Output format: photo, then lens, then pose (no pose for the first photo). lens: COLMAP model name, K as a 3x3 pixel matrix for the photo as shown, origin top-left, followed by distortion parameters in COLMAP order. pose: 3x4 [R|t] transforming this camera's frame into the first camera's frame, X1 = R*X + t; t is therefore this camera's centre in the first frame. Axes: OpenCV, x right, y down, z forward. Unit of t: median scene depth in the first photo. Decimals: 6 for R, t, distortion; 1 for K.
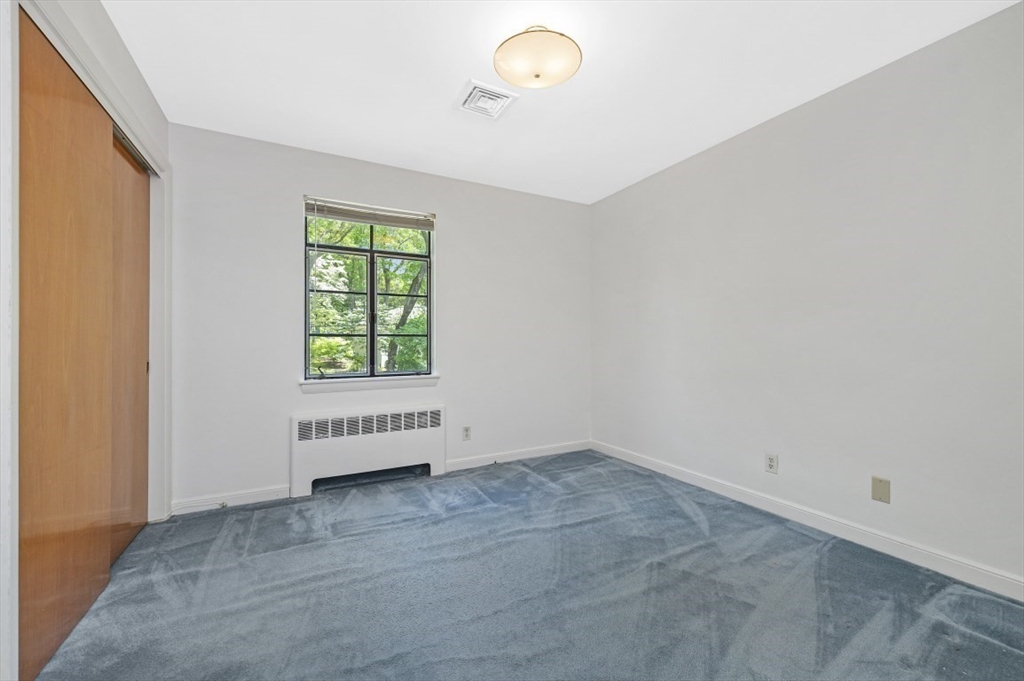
lens RADIAL K [[402.7, 0, 508.2], [0, 402.7, 359.2], [0, 0, 1]] dist [0.000157, 0.000064]
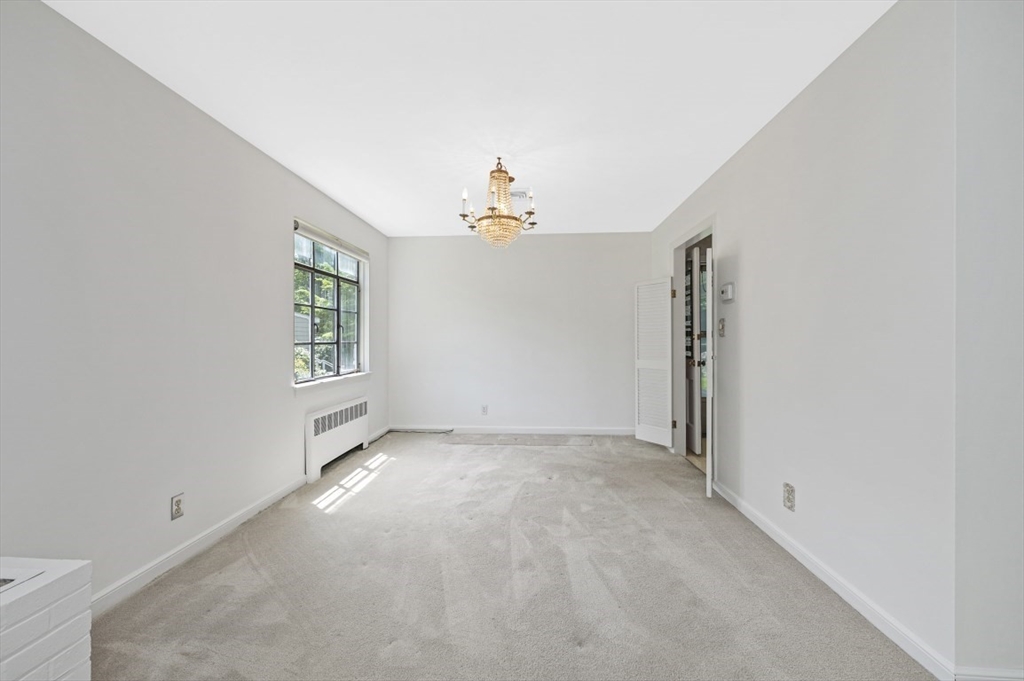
lens RADIAL K [[399.3, 0, 505.0], [0, 399.3, 339.2], [0, 0, 1]] dist [0.002903, 0.000413]
pose [[0.526606, 0.018505, 0.849908, -1.073439], [-0.010333, 0.999829, -0.015366, -0.058385], [-0.850047, -0.000691, 0.526707, -0.086760]]
